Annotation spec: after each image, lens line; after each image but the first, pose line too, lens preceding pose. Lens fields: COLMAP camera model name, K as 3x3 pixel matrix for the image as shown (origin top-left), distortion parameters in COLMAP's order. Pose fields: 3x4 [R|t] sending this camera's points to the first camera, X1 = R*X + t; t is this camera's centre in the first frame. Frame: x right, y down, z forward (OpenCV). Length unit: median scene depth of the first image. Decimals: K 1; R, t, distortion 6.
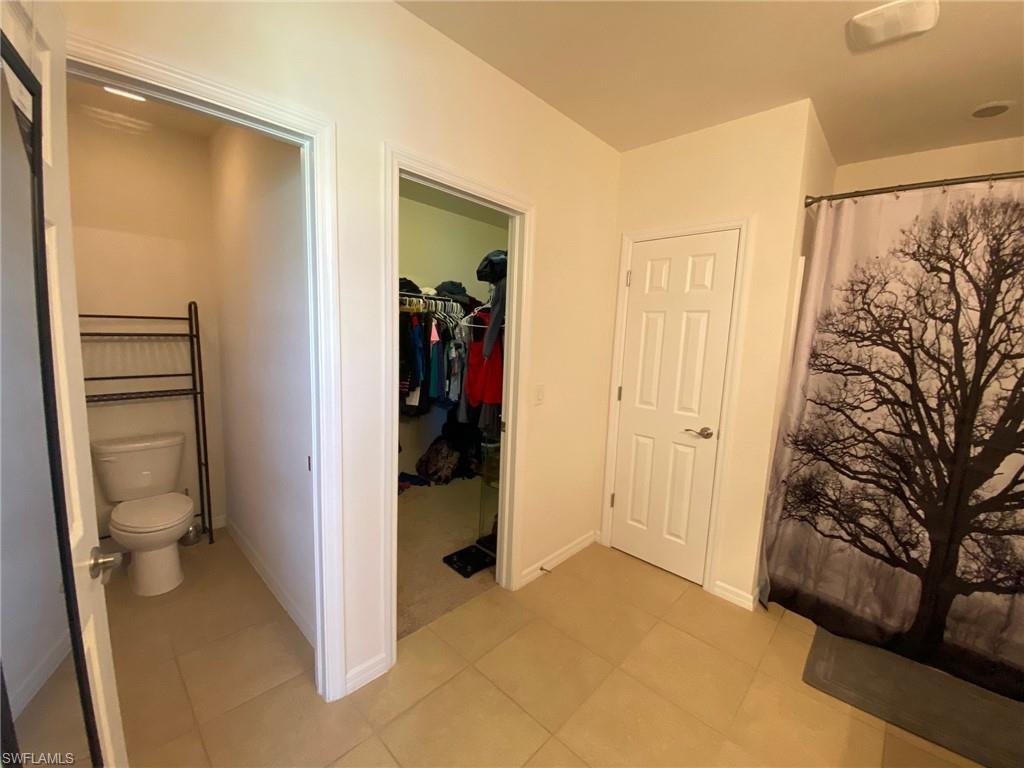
lens RADIAL K [[412.3, 0, 505.3], [0, 412.3, 383.7], [0, 0, 1]] dist [-0.022692, -0.003861]
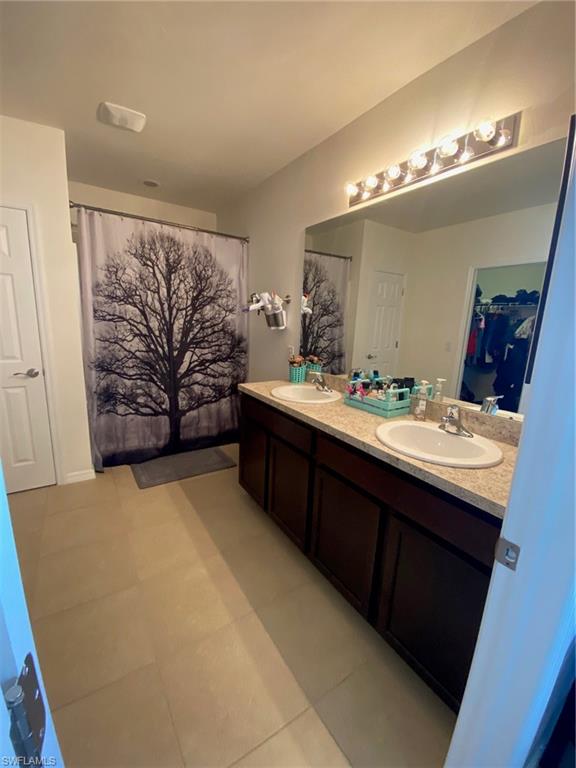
lens RADIAL K [[309.3, 0, 292.0], [0, 309.3, 386.1], [0, 0, 1]] dist [-0.022692, -0.003861]
pose [[0.195476, -0.234920, 0.952156, -0.336328], [0.077982, 0.971535, 0.223691, 0.011288], [-0.977603, 0.030525, 0.208232, -0.000140]]
